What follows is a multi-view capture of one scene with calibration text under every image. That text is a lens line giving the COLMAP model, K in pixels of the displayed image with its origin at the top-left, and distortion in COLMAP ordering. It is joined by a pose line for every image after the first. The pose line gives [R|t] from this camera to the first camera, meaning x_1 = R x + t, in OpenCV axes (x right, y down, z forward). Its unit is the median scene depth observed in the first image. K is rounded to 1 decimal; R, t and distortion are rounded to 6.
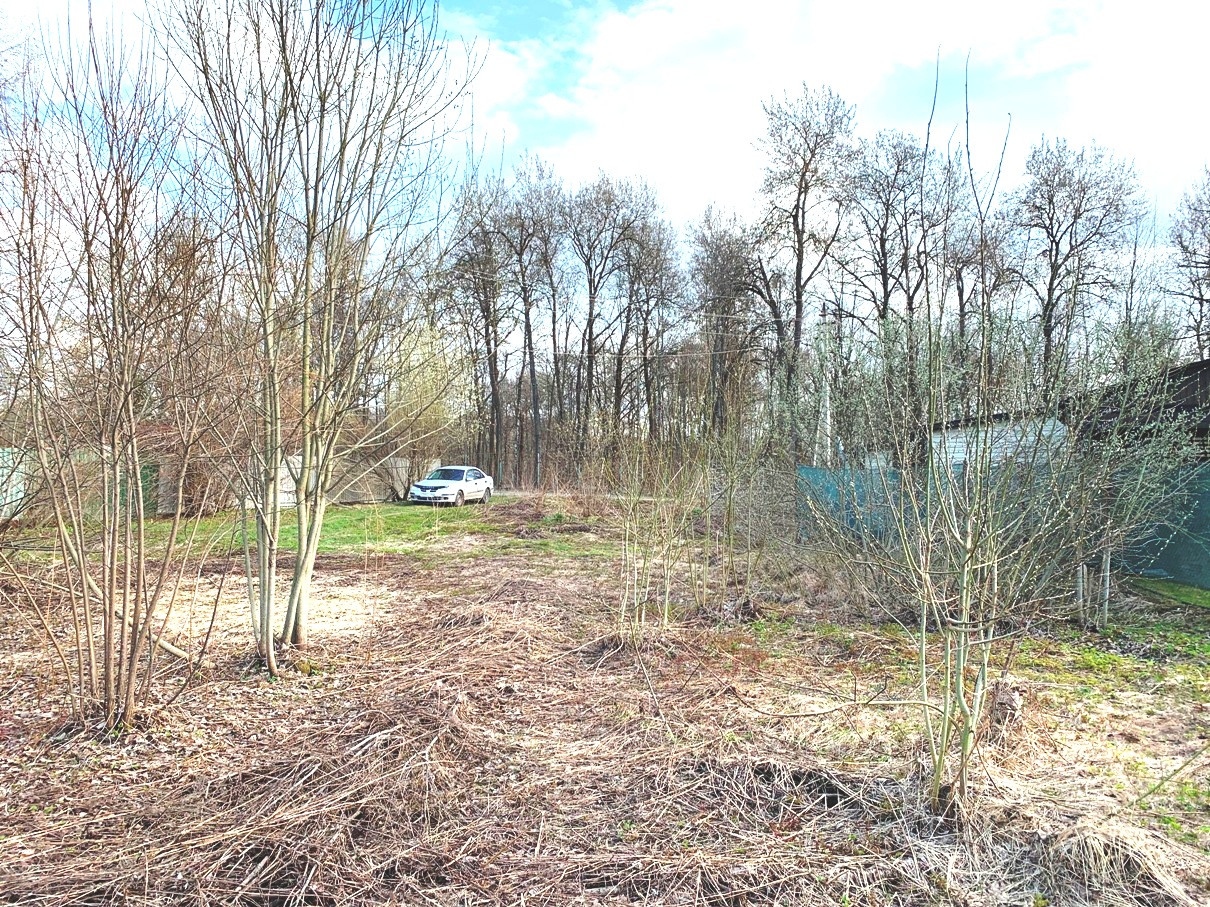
lens RADIAL K [[916.6, 0, 619.0], [0, 916.6, 455.2], [0, 0, 1]] dist [0.010248, 0.009187]
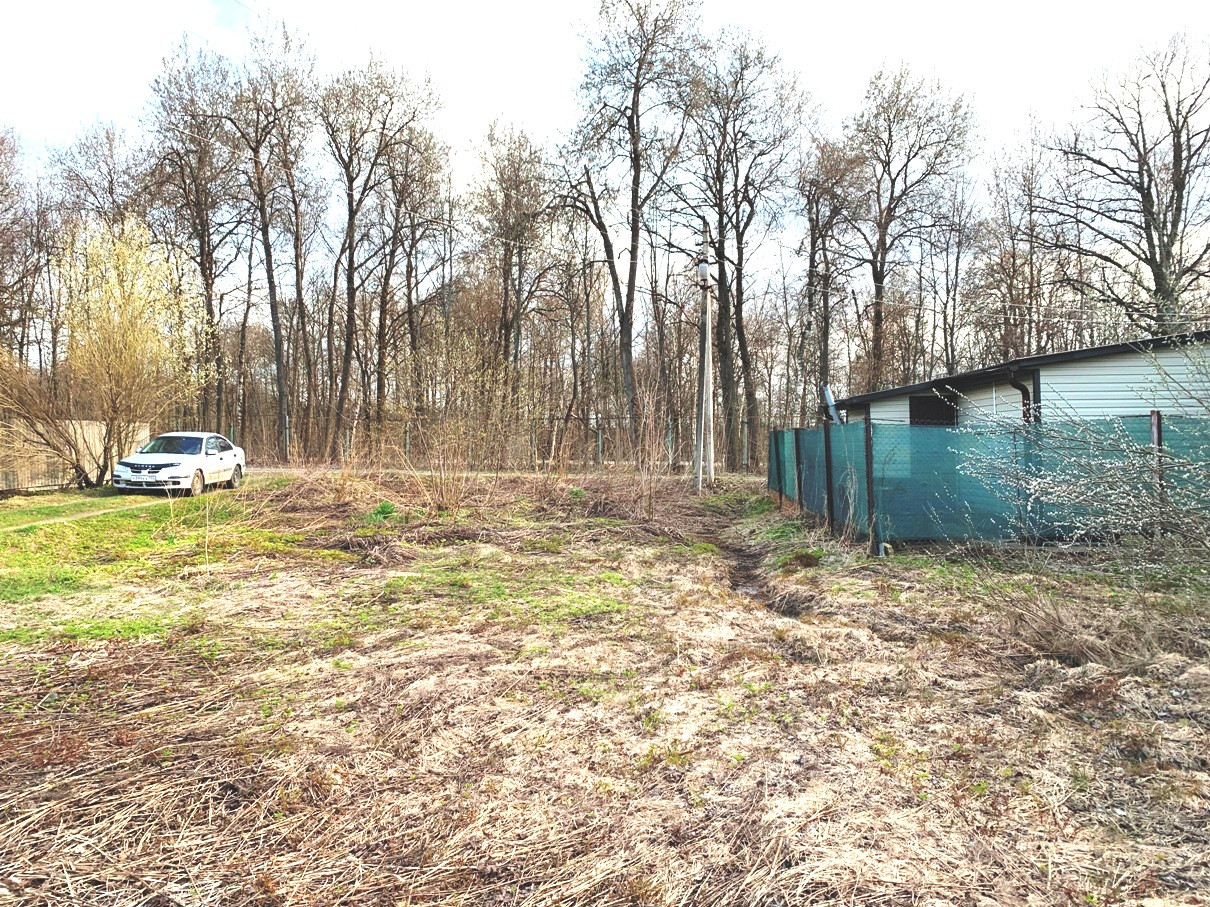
lens RADIAL K [[926.0, 0, 596.1], [0, 926.0, 440.0], [0, 0, 1]] dist [0.006918, -0.008617]
pose [[0.958886, -0.009311, 0.283638, -0.063341], [0.004224, 0.999819, 0.018542, 0.004796], [-0.283759, -0.016582, 0.958752, 0.211611]]
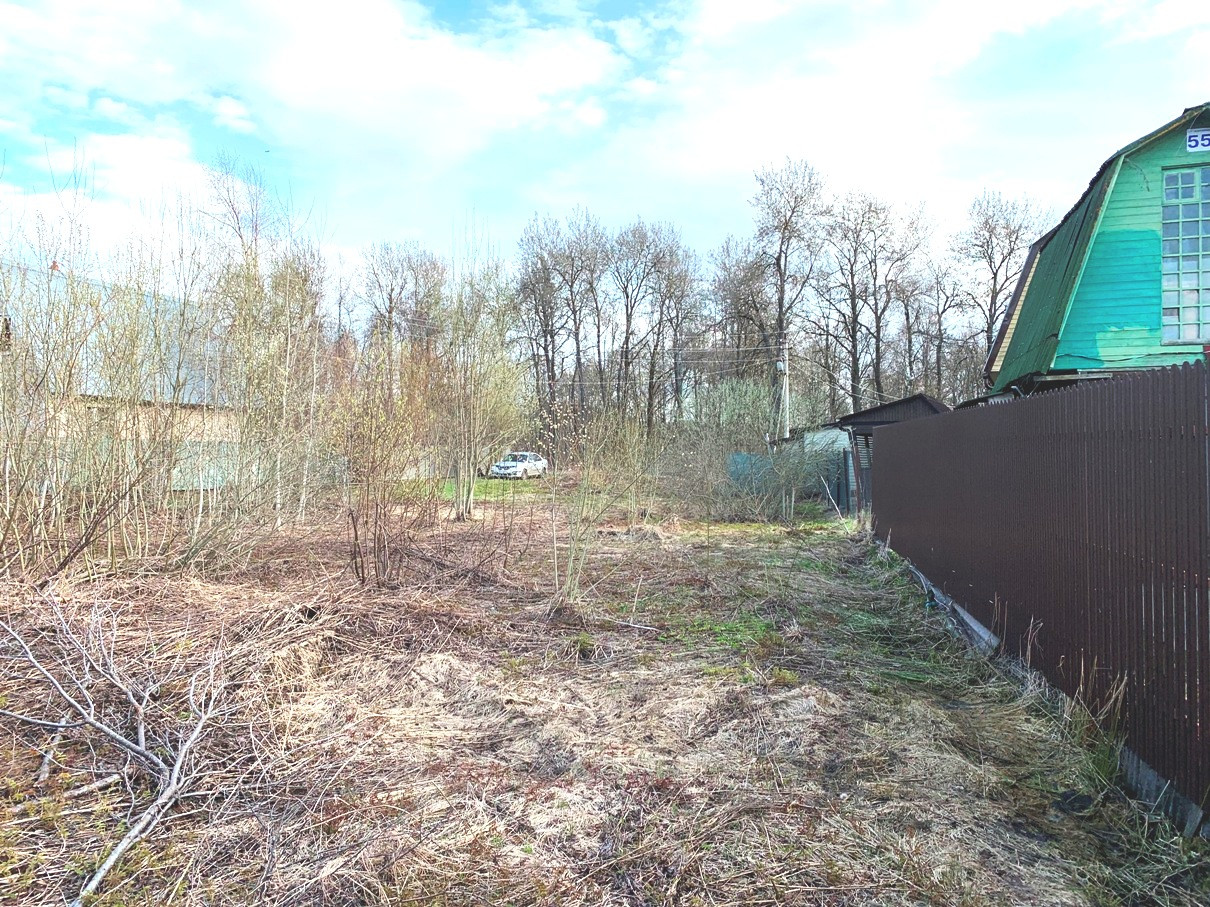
lens RADIAL K [[926.0, 0, 596.1], [0, 926.0, 440.0], [0, 0, 1]] dist [0.006918, -0.008617]
pose [[0.995566, 0.000757, -0.094061, 0.053986], [-0.000347, 0.999990, 0.004379, -0.009695], [0.094063, -0.004327, 0.995557, -0.313834]]
